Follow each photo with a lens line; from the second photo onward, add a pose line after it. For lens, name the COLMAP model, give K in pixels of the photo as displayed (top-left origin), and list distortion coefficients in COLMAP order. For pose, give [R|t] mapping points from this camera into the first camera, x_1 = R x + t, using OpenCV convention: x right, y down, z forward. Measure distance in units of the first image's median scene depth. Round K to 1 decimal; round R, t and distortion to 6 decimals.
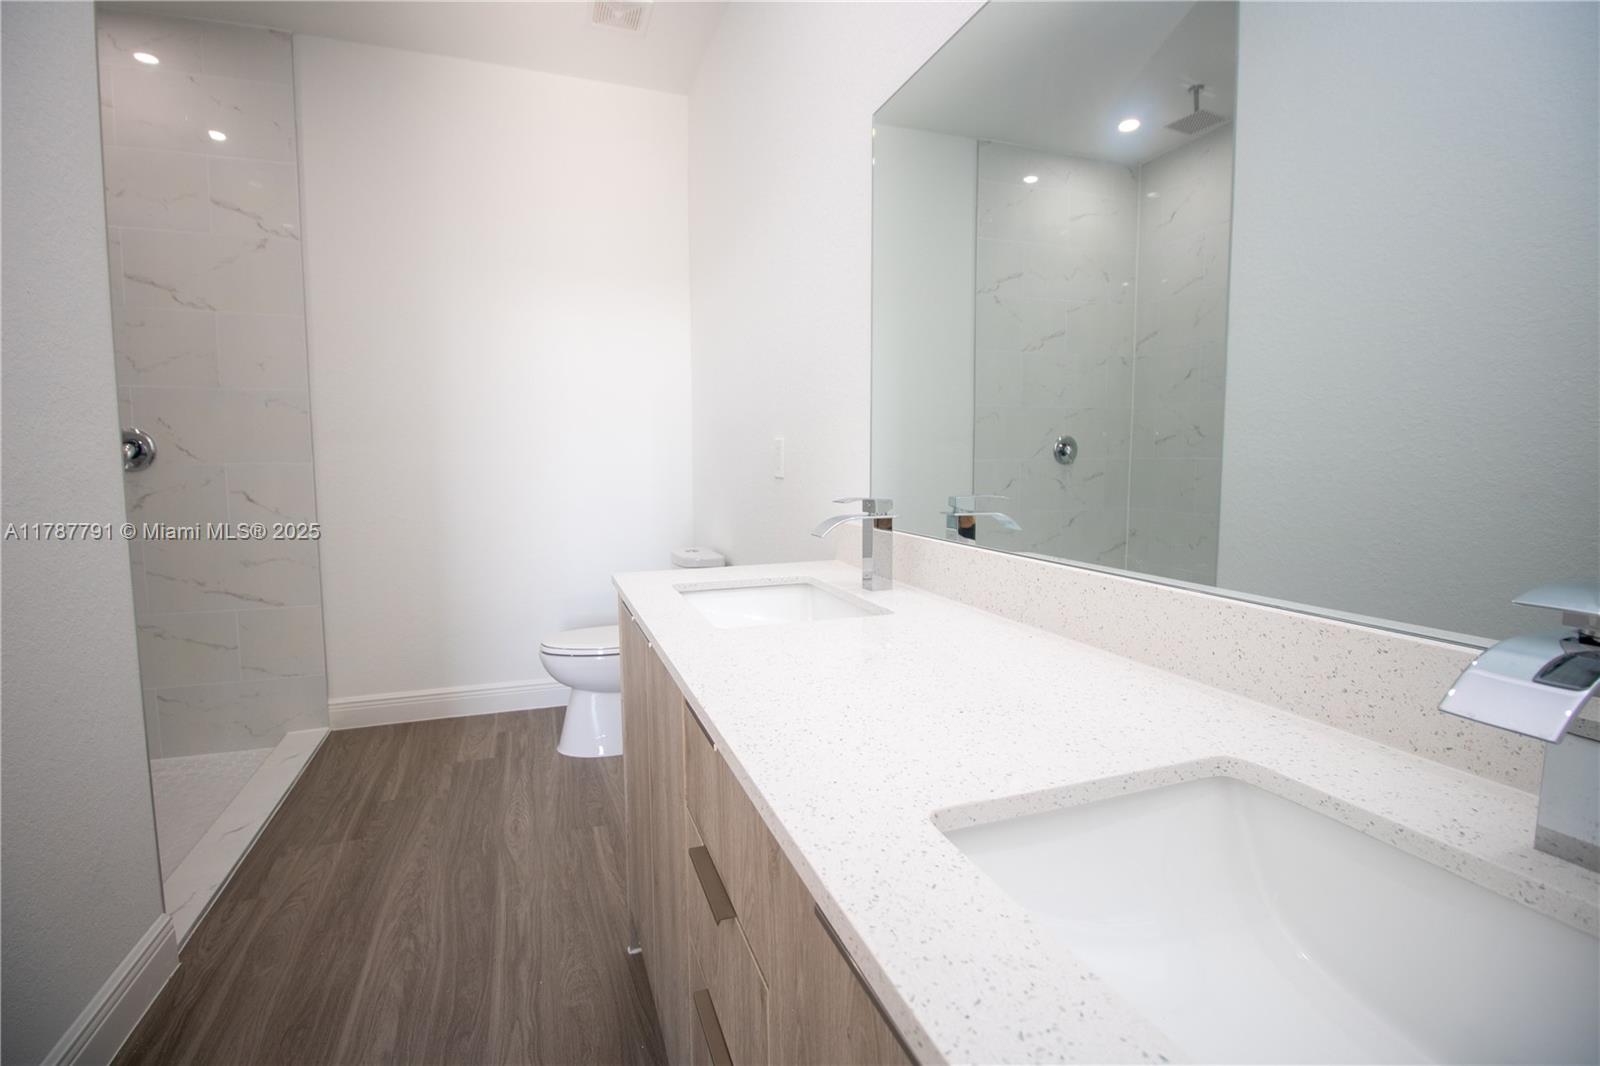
lens RADIAL K [[739.5, 0, 793.7], [0, 739.5, 528.4], [0, 0, 1]] dist [0.000545, -0.012876]
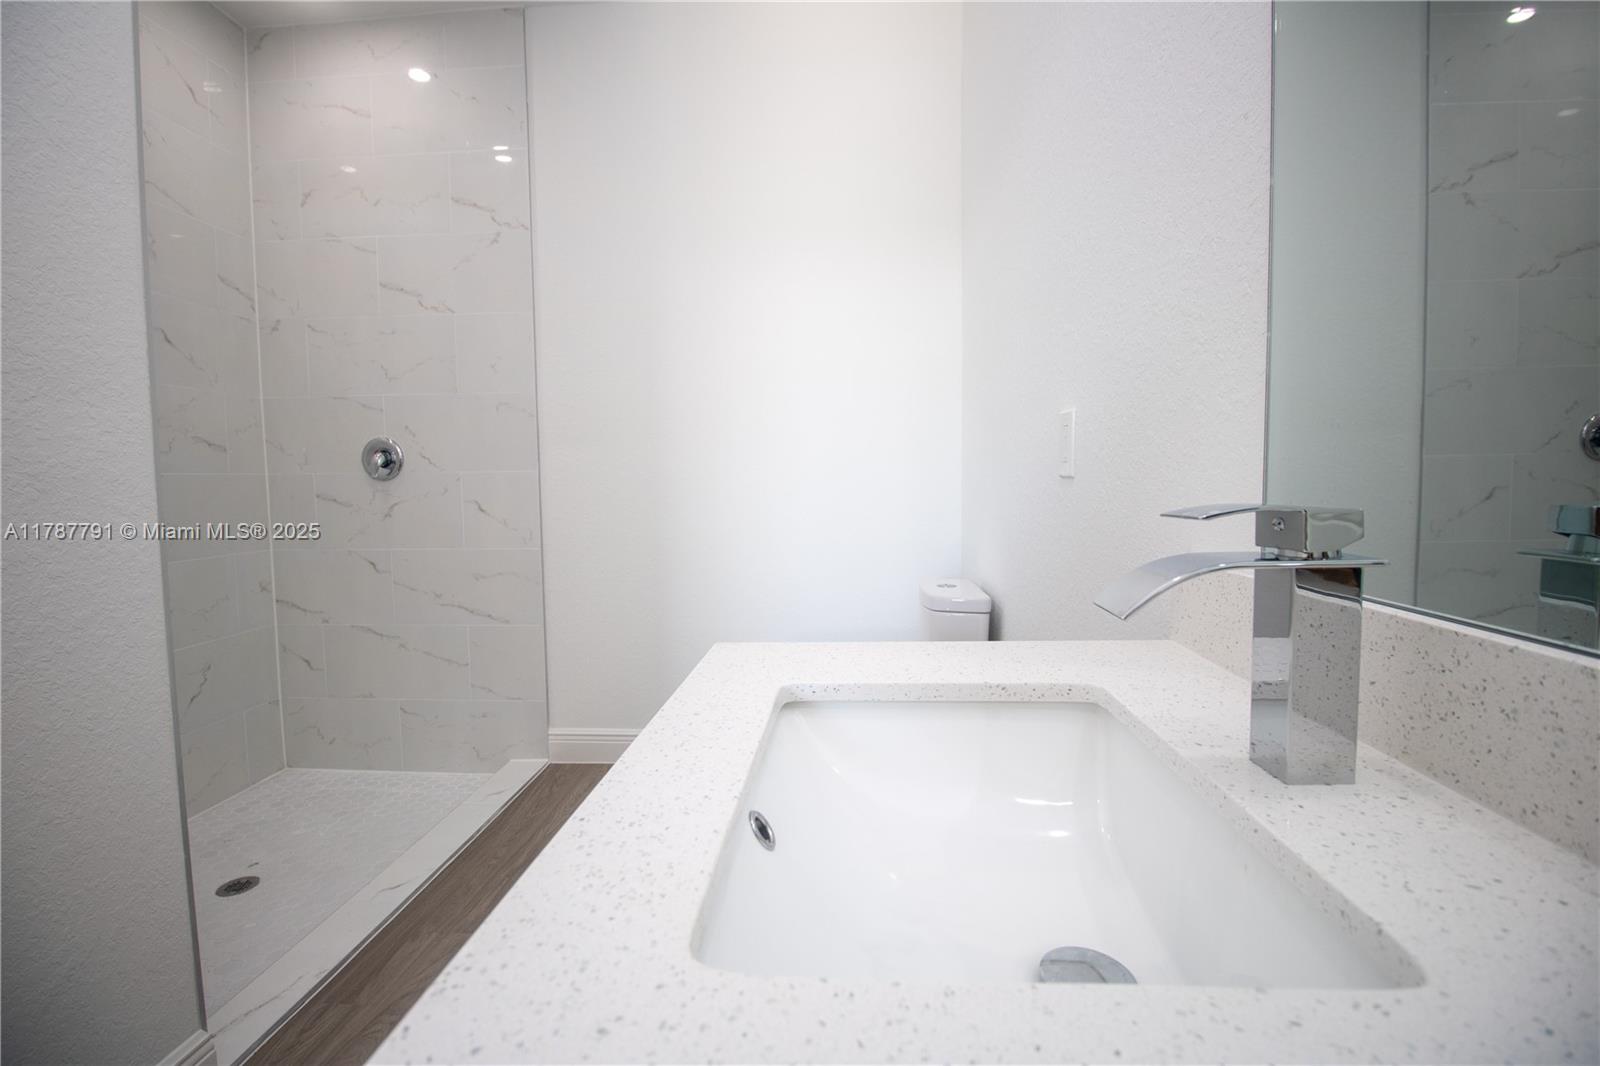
lens RADIAL K [[739.5, 0, 793.7], [0, 739.5, 528.4], [0, 0, 1]] dist [0.000545, -0.012876]
pose [[0.912330, 0.017332, -0.409089, 0.018588], [-0.026685, 0.999496, -0.017168, -0.009534], [0.408586, 0.026579, 0.912333, 0.302920]]
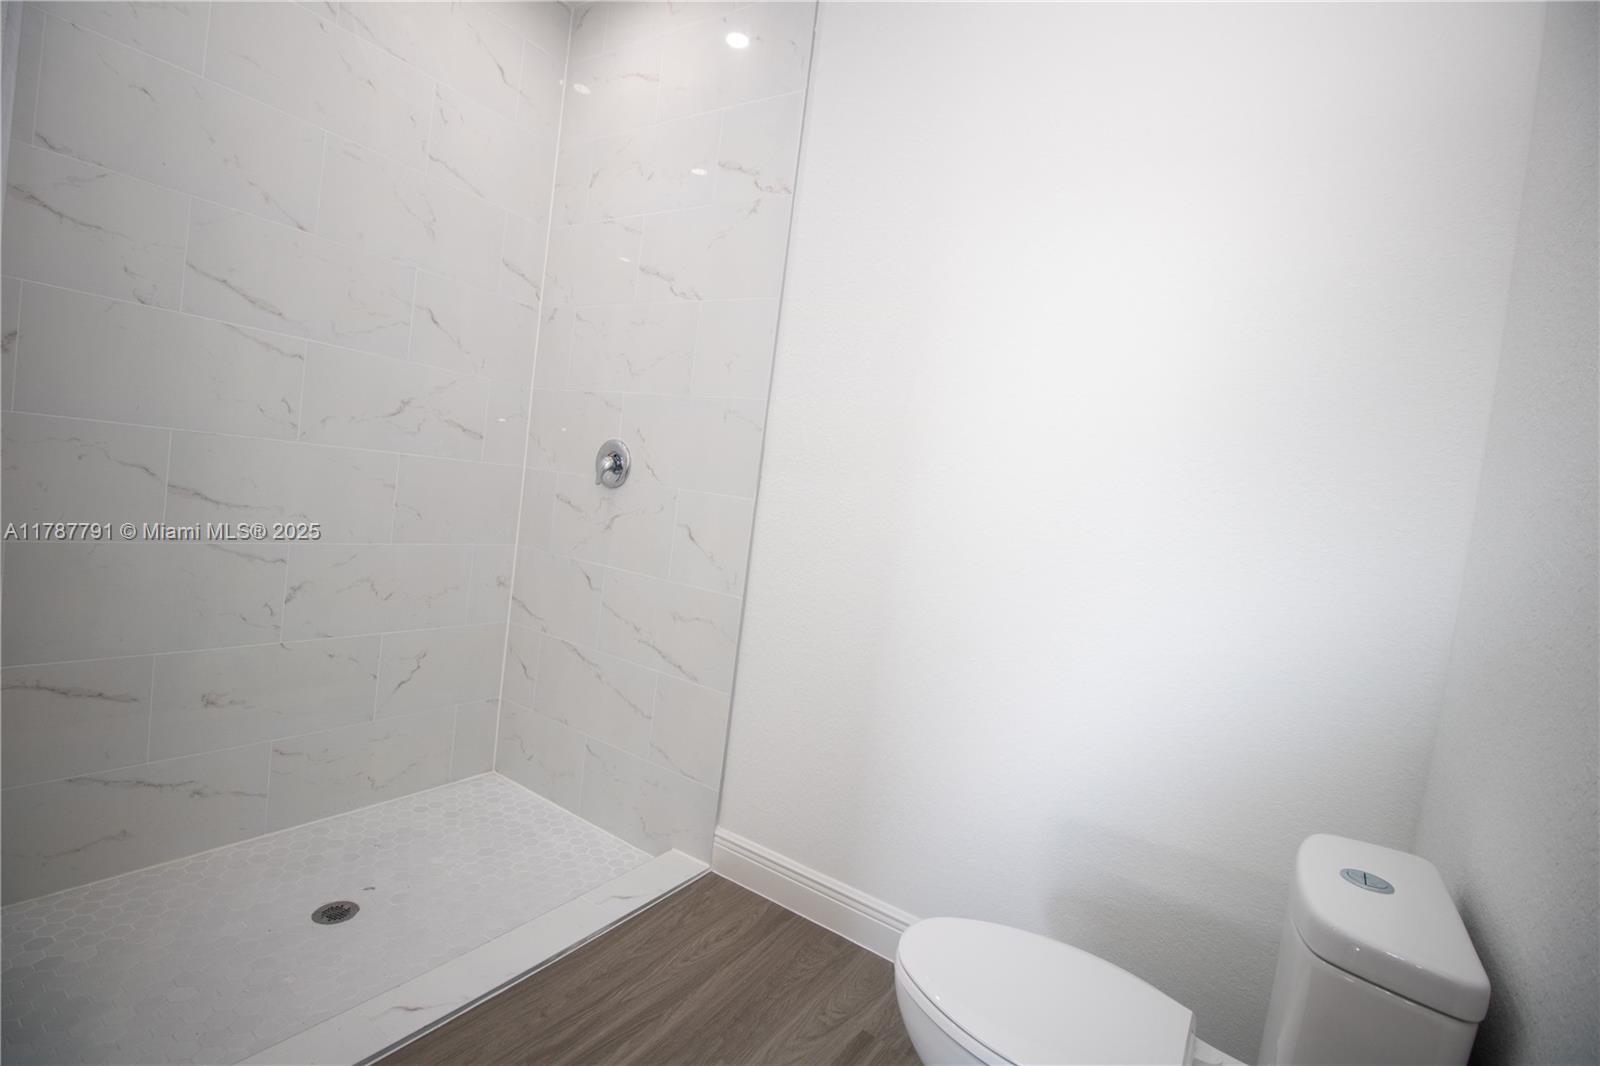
lens RADIAL K [[739.5, 0, 793.7], [0, 739.5, 528.4], [0, 0, 1]] dist [0.000545, -0.012876]
pose [[0.584687, 0.115976, -0.802926, -0.050578], [-0.198347, 0.980128, -0.002864, -0.068655], [0.786638, 0.160933, 0.596071, 0.630924]]
